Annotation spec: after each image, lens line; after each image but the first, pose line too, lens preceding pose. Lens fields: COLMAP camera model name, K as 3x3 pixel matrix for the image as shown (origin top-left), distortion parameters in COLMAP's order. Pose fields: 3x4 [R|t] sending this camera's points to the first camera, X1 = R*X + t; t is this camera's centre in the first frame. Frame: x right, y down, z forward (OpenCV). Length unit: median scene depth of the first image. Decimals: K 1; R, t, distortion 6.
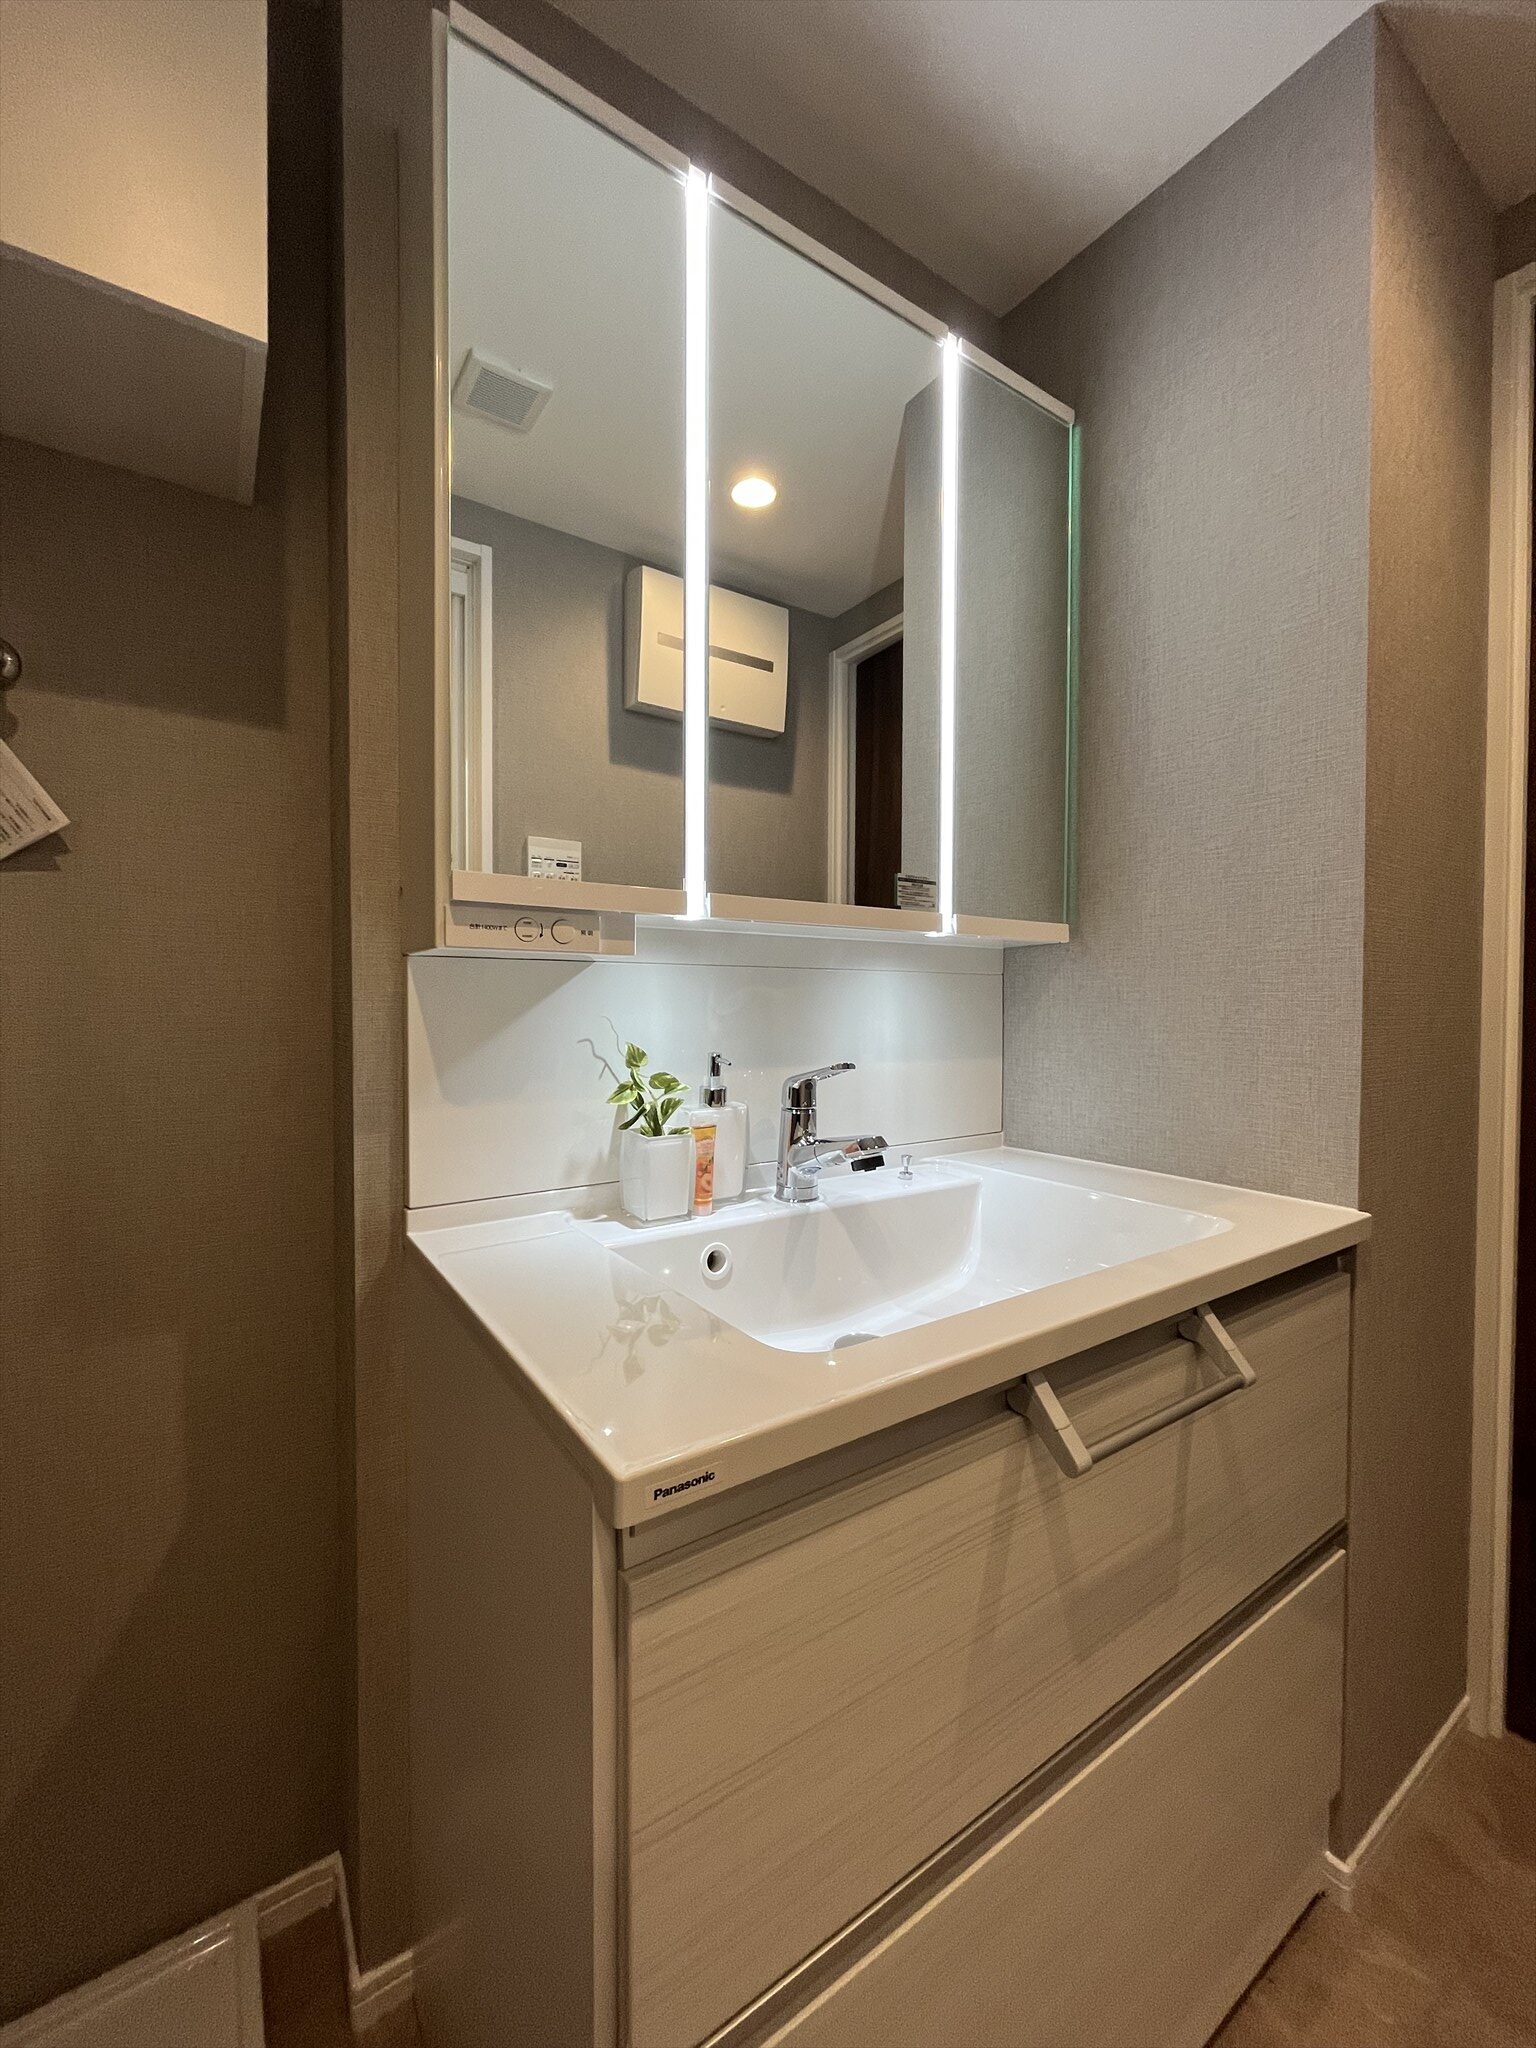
lens RADIAL K [[826.5, 0, 772.1], [0, 826.5, 1020.5], [0, 0, 1]] dist [-0.002590, -0.000169]
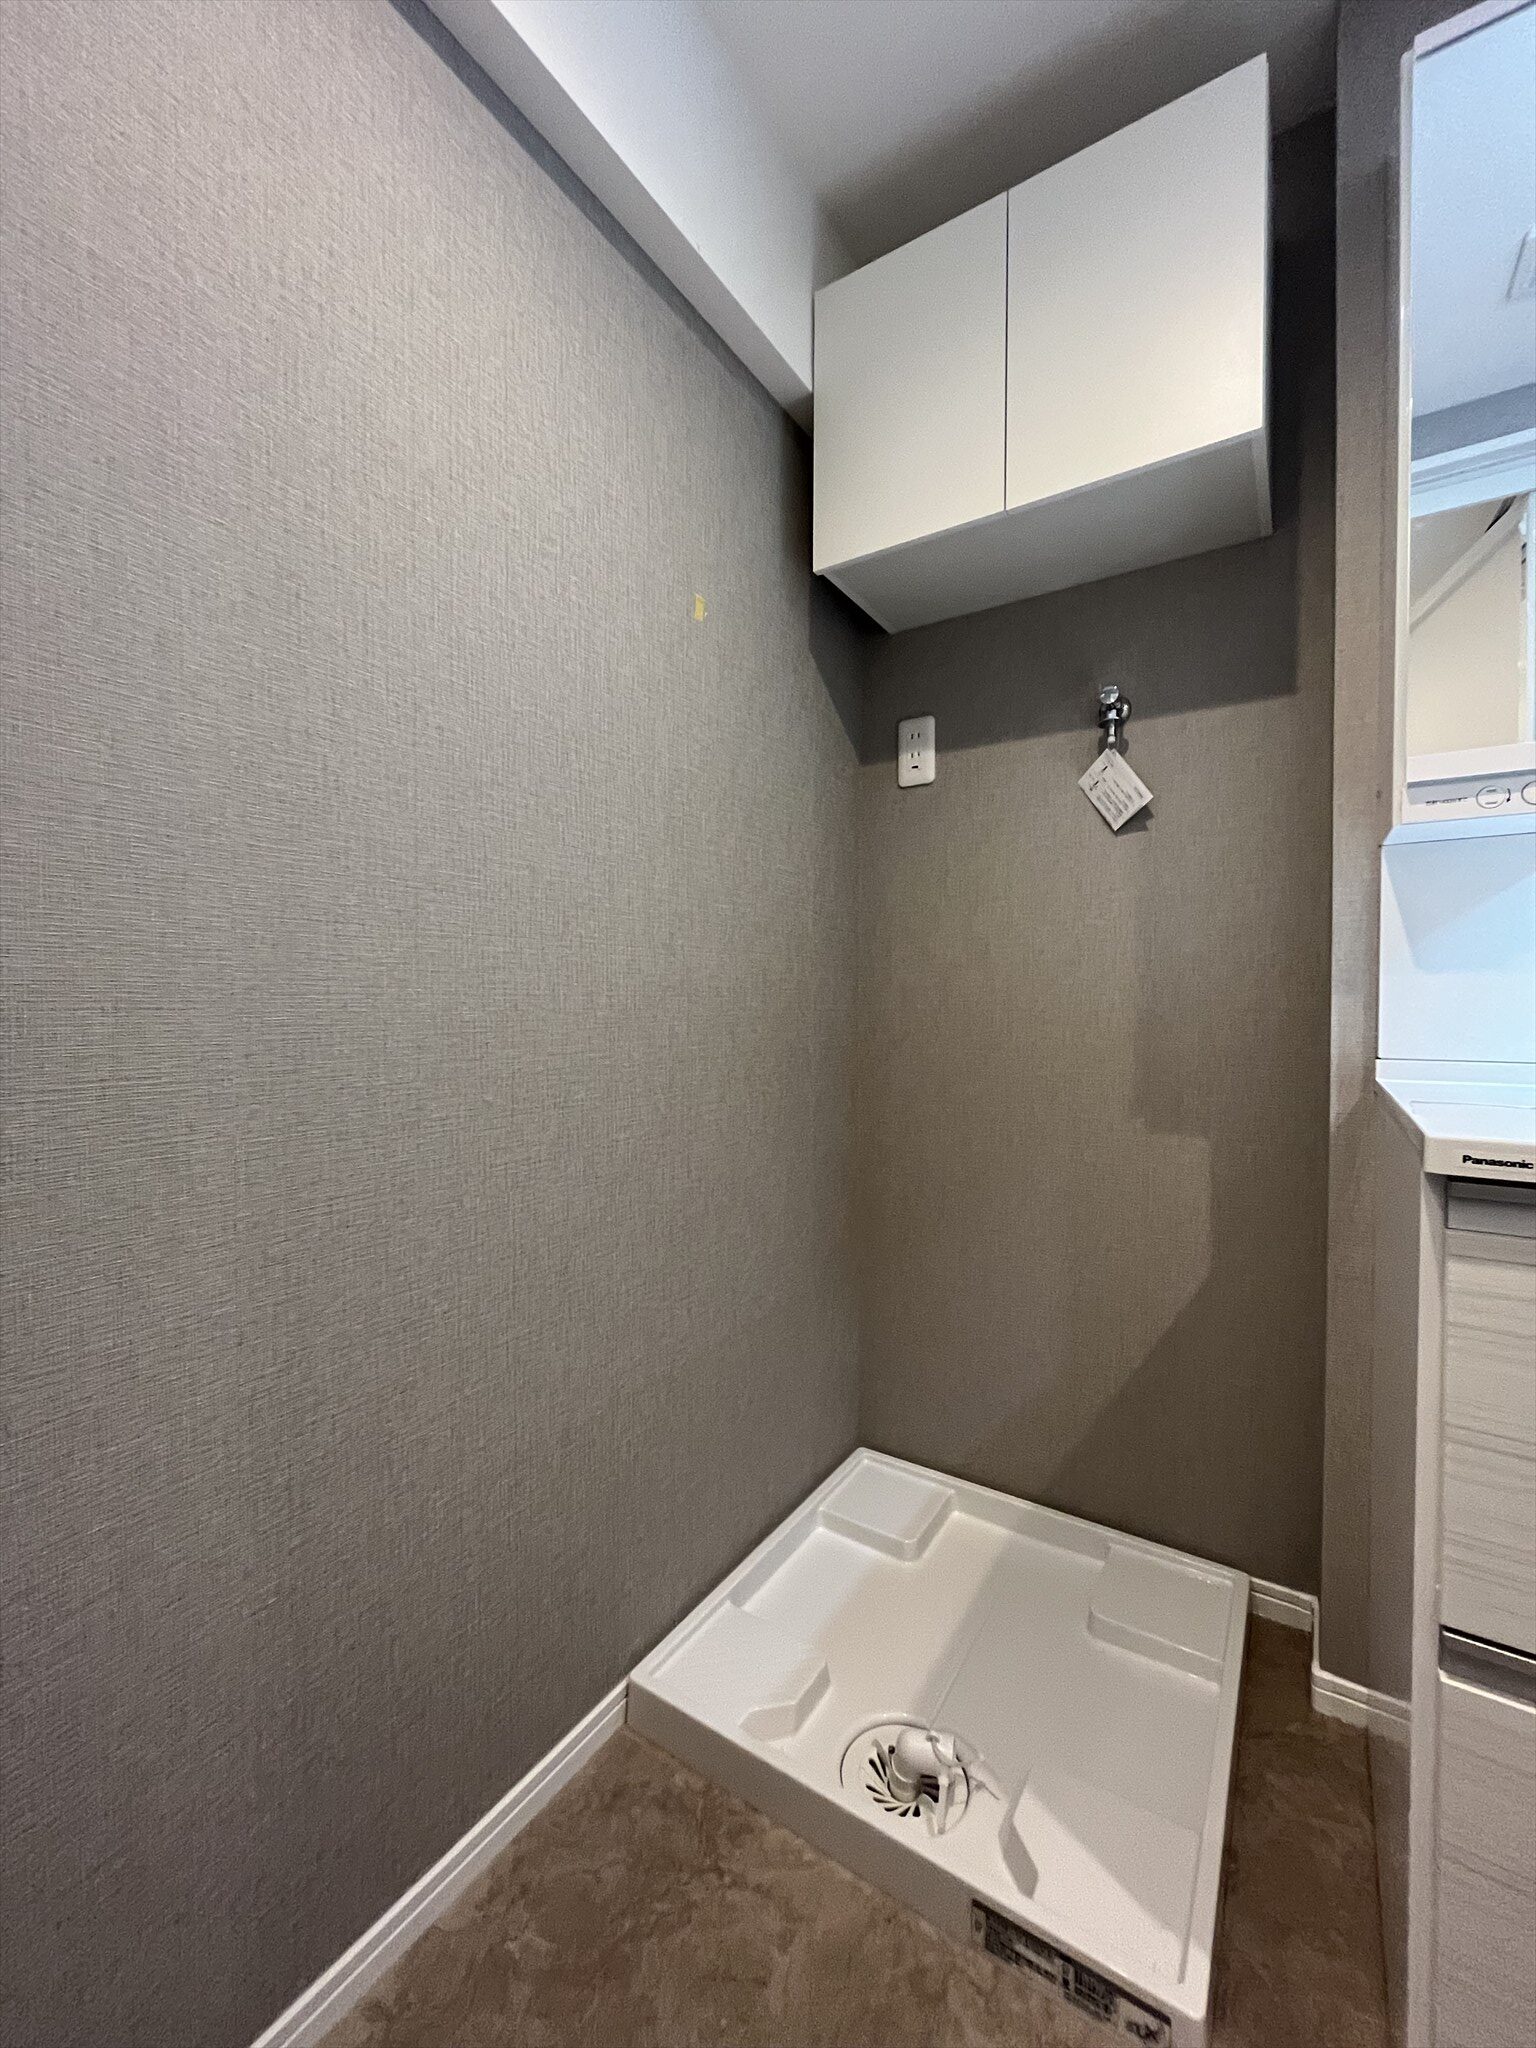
lens RADIAL K [[826.5, 0, 772.1], [0, 826.5, 1020.5], [0, 0, 1]] dist [-0.002590, -0.000169]
pose [[0.383499, 0.015196, -0.923416, 0.329362], [-0.020071, 0.999766, 0.008117, 0.184074], [0.923323, 0.015421, 0.383714, -0.271208]]
